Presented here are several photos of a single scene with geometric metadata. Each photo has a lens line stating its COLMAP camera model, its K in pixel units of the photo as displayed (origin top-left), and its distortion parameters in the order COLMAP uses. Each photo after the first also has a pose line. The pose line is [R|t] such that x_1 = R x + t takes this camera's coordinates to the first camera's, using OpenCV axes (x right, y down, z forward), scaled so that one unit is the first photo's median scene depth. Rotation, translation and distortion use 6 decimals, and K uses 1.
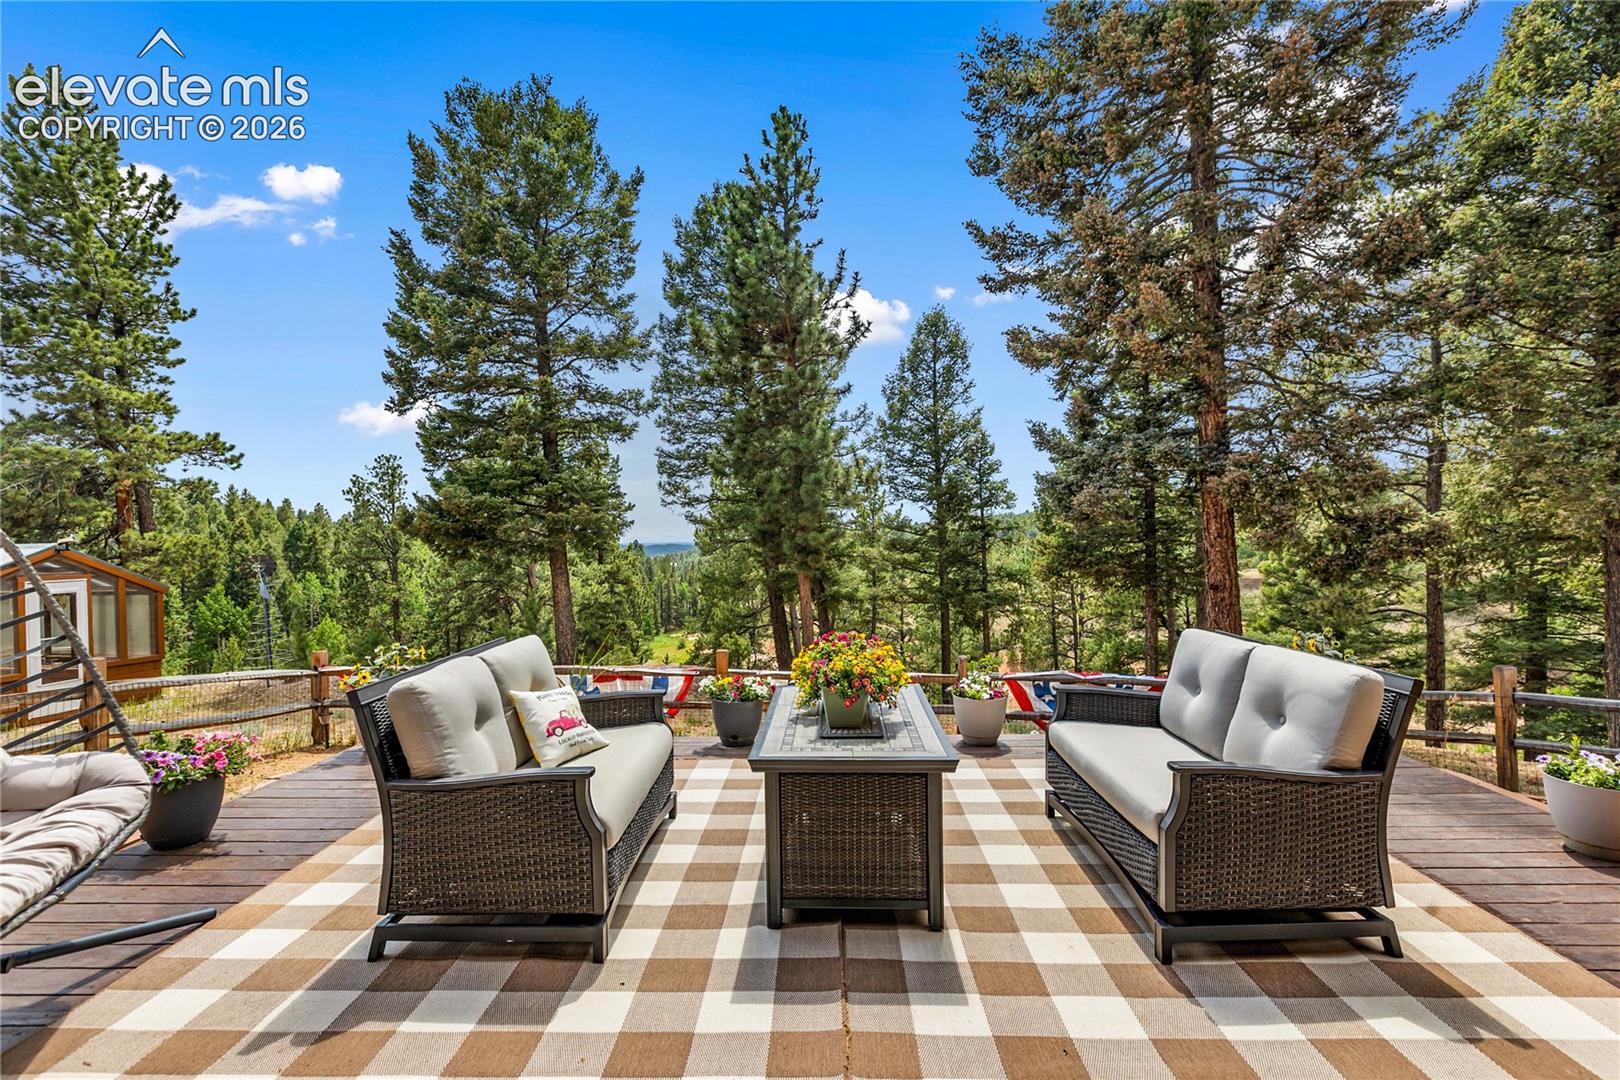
lens RADIAL K [[748.0, 0, 816.6], [0, 748.0, 543.8], [0, 0, 1]] dist [0.003691, 0.000901]
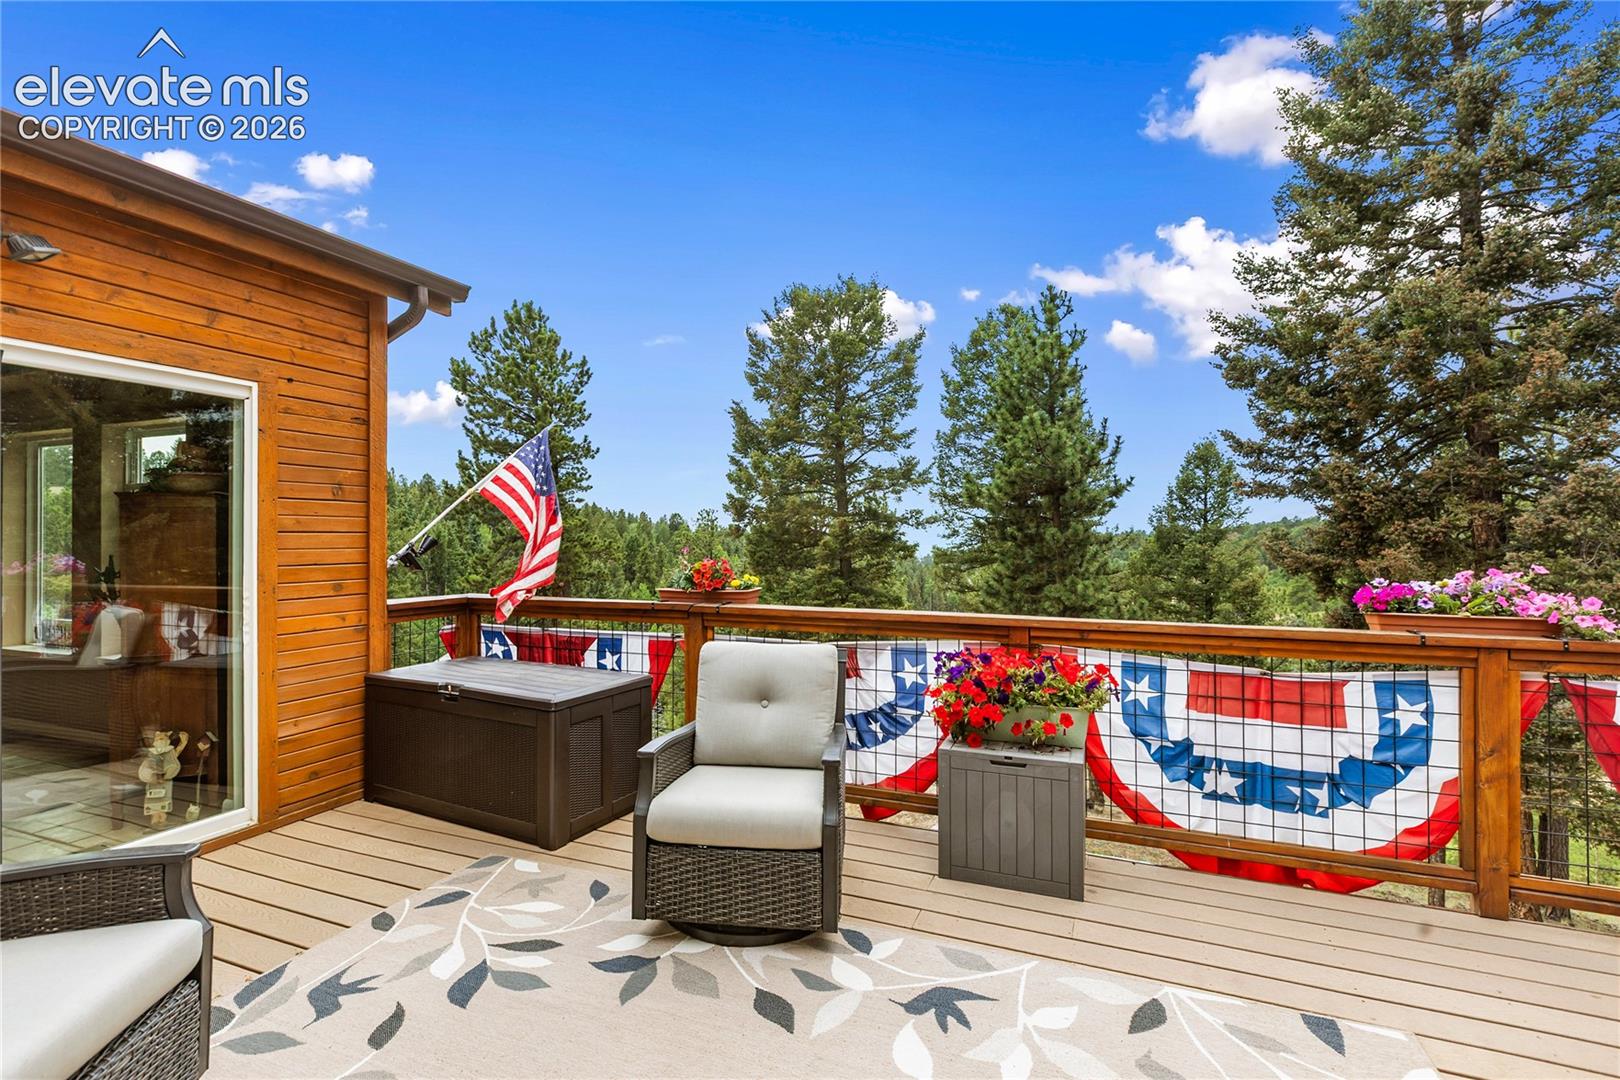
lens RADIAL K [[748.0, 0, 807.9], [0, 748.0, 534.0], [0, 0, 1]] dist [0.003691, 0.000901]
pose [[0.932493, 0.004483, -0.361160, 0.018849], [-0.012109, 0.999749, -0.018856, -0.142438], [0.360984, 0.021957, 0.932313, -0.134130]]
